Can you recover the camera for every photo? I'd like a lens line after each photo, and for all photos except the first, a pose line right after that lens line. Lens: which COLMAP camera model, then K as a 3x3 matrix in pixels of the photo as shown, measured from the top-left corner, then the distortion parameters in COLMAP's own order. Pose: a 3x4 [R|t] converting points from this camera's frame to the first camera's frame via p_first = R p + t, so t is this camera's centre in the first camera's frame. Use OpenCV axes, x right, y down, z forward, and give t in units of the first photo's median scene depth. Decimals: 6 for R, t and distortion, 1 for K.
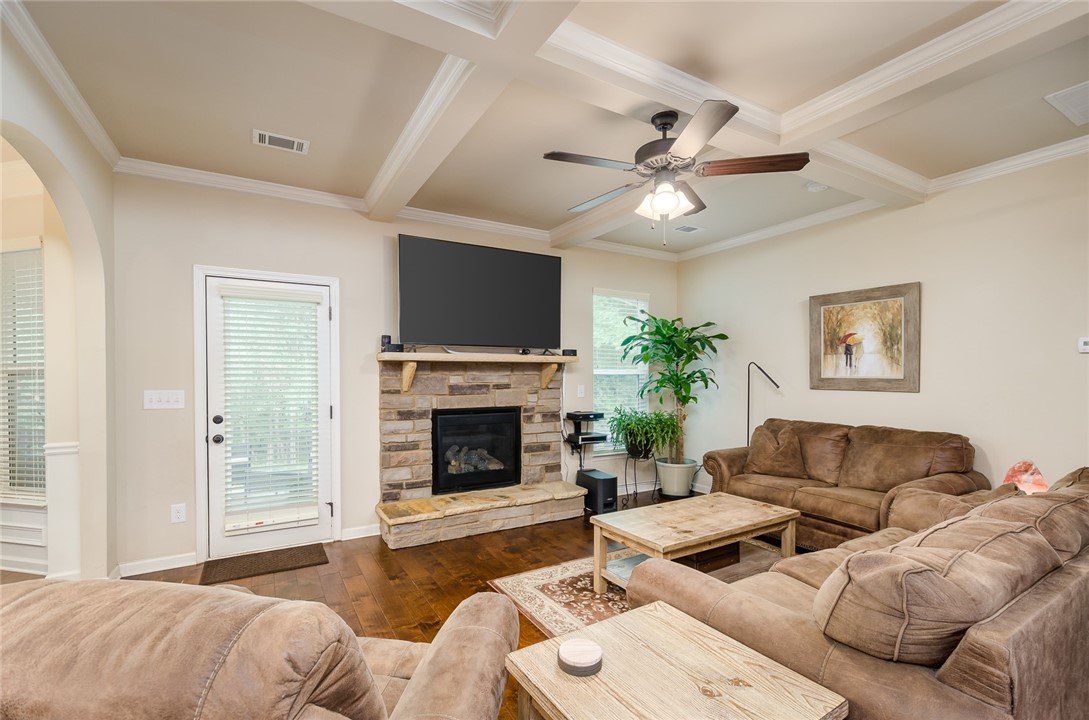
lens RADIAL K [[477.0, 0, 539.5], [0, 477.0, 384.2], [0, 0, 1]] dist [0.001768, -0.000168]
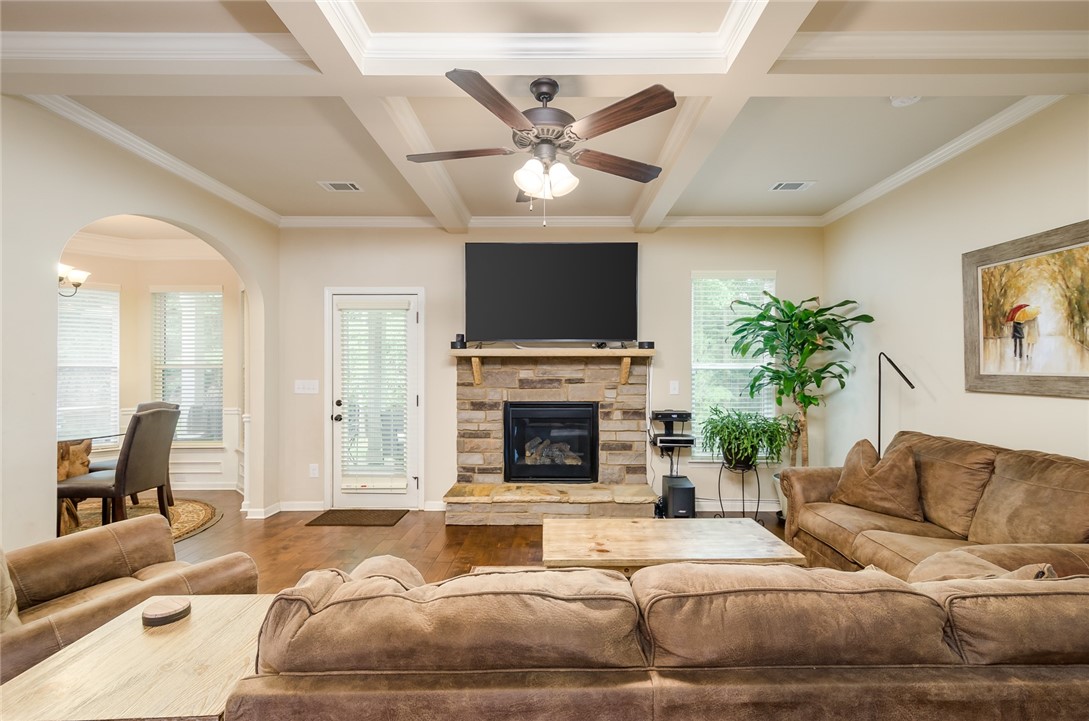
lens RADIAL K [[483.5, 0, 555.5], [0, 483.5, 375.4], [0, 0, 1]] dist [0.000491, -0.000281]
pose [[0.864847, 0.007707, -0.501976, 0.418732], [-0.011229, 0.999929, -0.003995, -0.002559], [0.501910, 0.009091, 0.864872, 0.122008]]
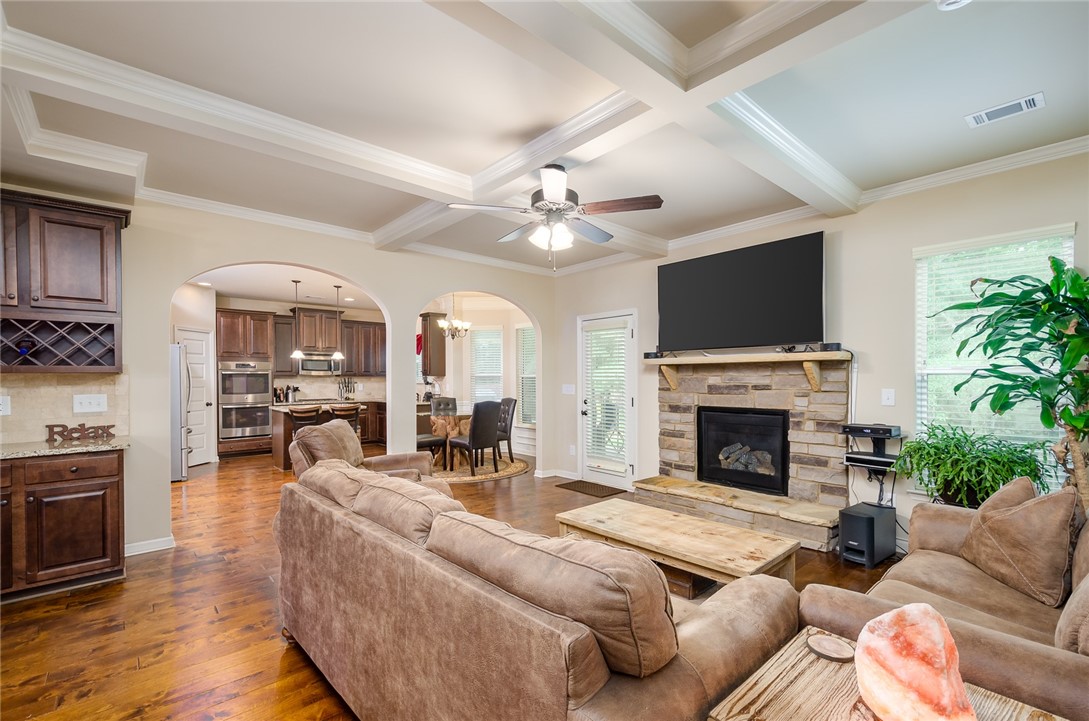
lens RADIAL K [[477.0, 0, 539.5], [0, 477.0, 384.7], [0, 0, 1]] dist [0.001768, -0.000168]
pose [[0.194246, 0.016368, -0.980816, 0.833209], [-0.012670, 0.999819, 0.014176, -0.009388], [0.980871, 0.009673, 0.194418, 0.404774]]
